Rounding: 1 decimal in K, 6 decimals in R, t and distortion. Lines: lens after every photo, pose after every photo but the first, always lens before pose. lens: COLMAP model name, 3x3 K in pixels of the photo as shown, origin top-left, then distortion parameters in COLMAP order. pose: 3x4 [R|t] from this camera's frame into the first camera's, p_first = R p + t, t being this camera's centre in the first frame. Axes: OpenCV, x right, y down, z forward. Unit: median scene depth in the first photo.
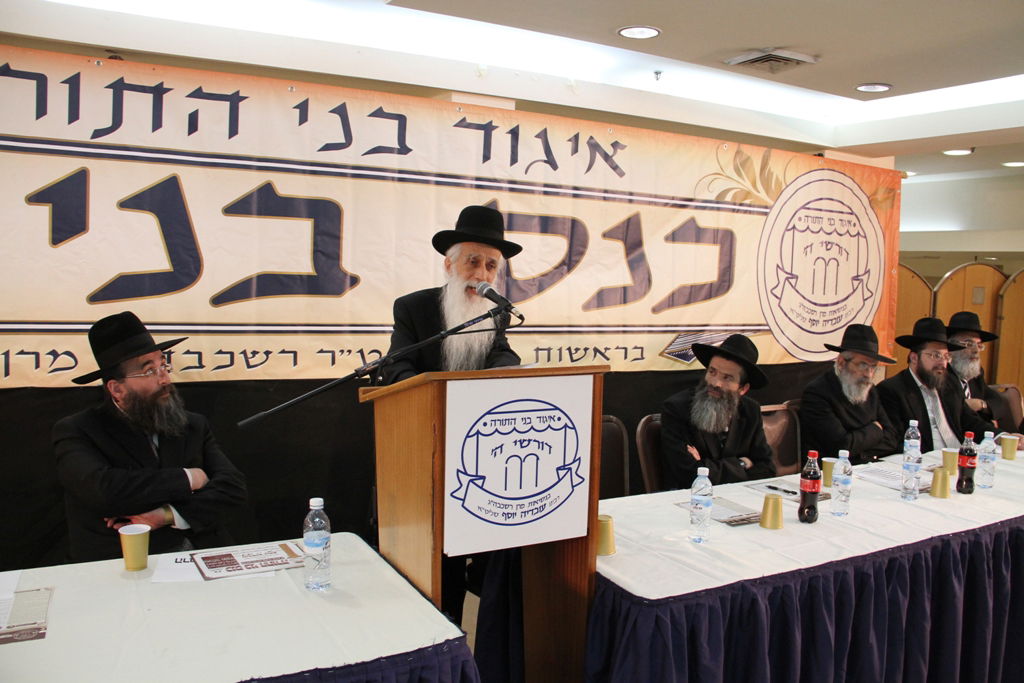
lens RADIAL K [[853.9, 0, 518.1], [0, 853.9, 339.5], [0, 0, 1]] dist [-0.159440, 0.127640]
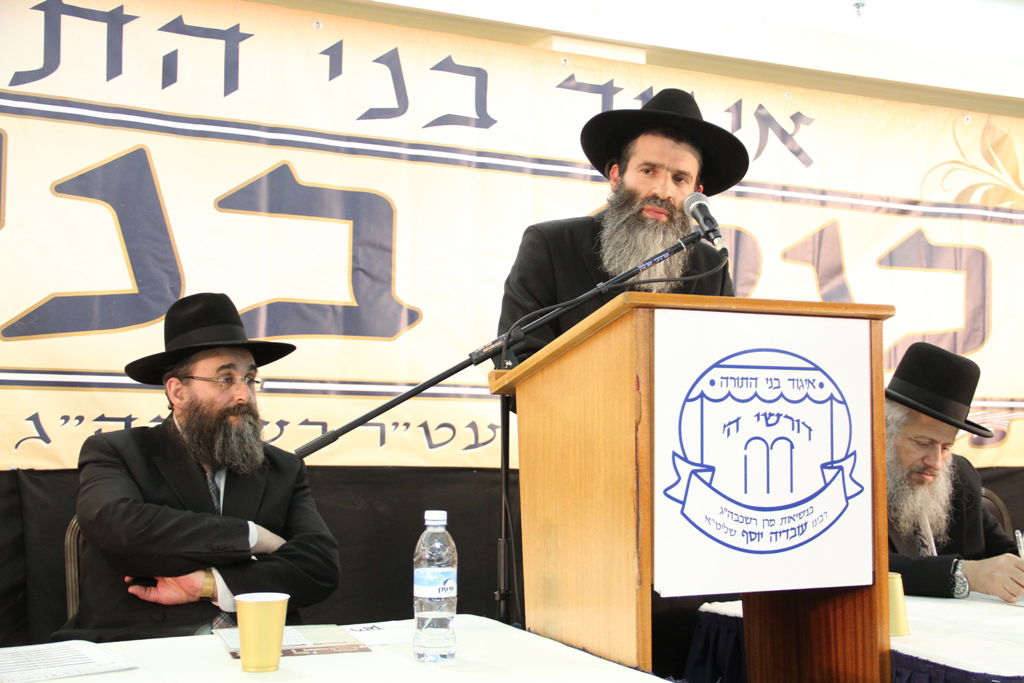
lens RADIAL K [[1309.4, 0, 523.6], [0, 1309.4, 341.3], [0, 0, 1]] dist [0.086645, 0.000000]
pose [[0.998651, -0.026627, -0.044573, -0.066728], [0.019839, 0.989038, -0.146323, 0.103561], [0.047981, 0.145241, 0.988232, 0.008778]]
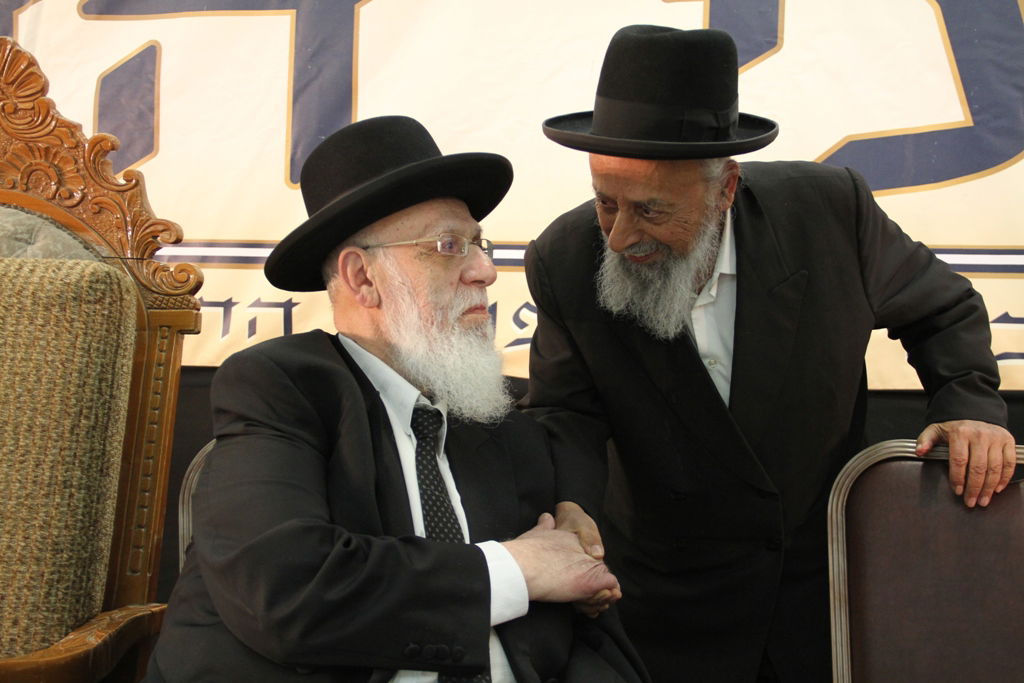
lens RADIAL K [[1271.4, 0, 513.7], [0, 1271.4, 336.1], [0, 0, 1]] dist [0.116540, 0.000000]
pose [[0.743752, -0.006641, -0.668423, -0.139269], [-0.052576, 0.996272, -0.068399, 0.076824], [0.666385, 0.086015, 0.740630, 0.343813]]
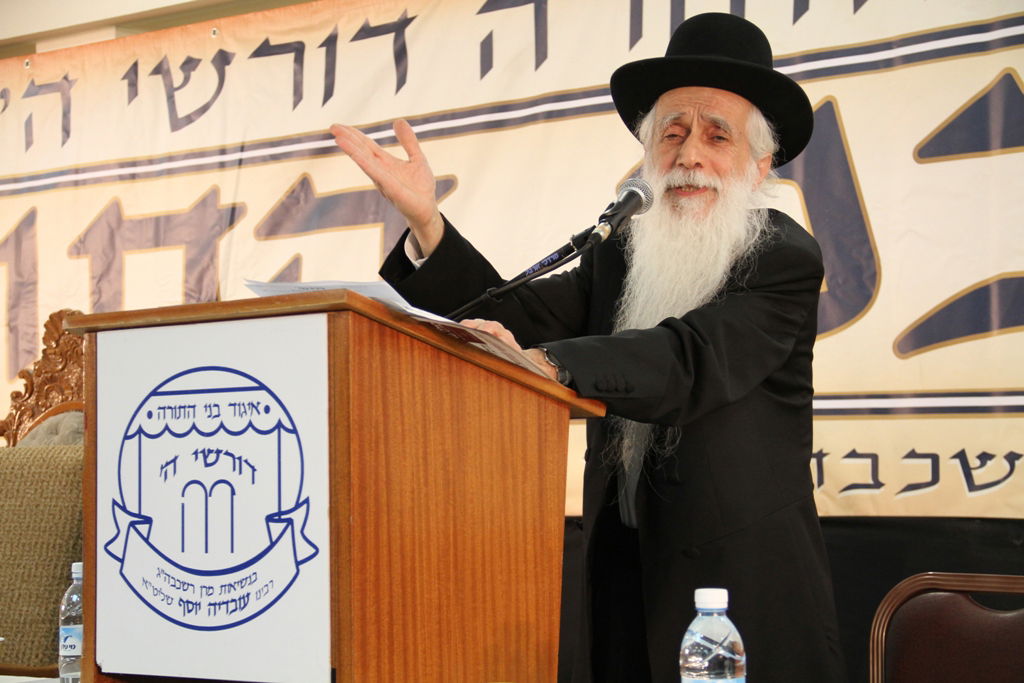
lens RADIAL K [[1987.3, 0, 510.8], [0, 1987.3, 335.0], [0, 0, 1]] dist [0.249854, 0.000000]
pose [[0.361692, -0.095890, -0.927353, 0.583727], [-0.050454, 0.991226, -0.122173, 0.093603], [0.930932, 0.090977, 0.353680, 0.379355]]
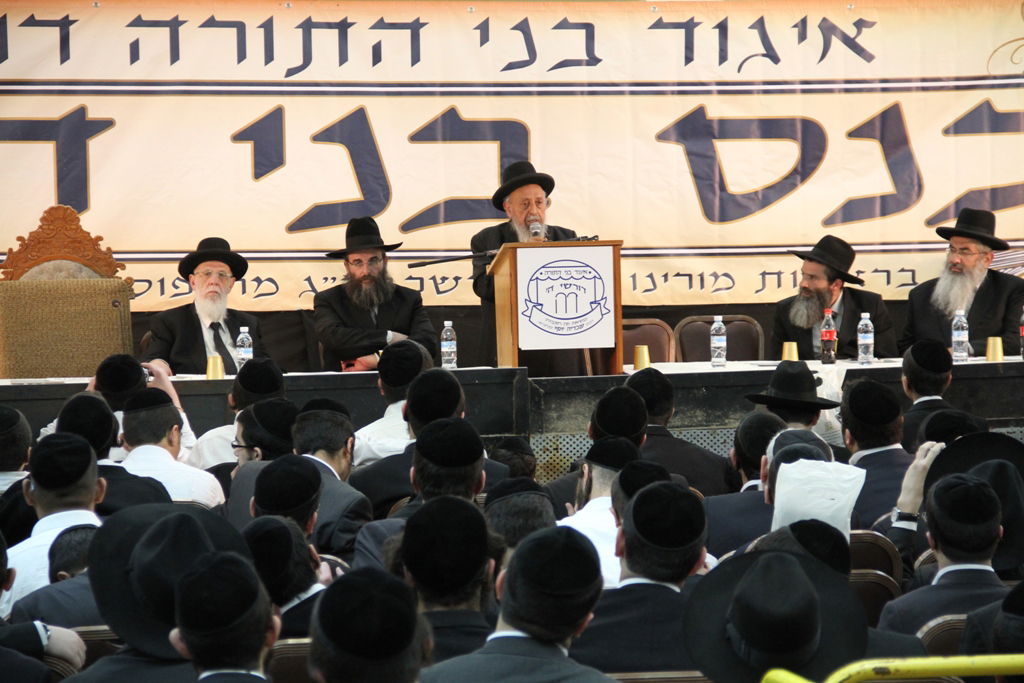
lens RADIAL K [[3725.7, 0, 517.5], [0, 3725.7, 340.4], [0, 0, 1]] dist [1.029221, 0.000000]
pose [[0.943185, -0.035466, -0.330368, 1.215230], [0.020837, 0.998643, -0.047719, 0.298594], [0.331613, 0.038124, 0.942645, -3.106051]]
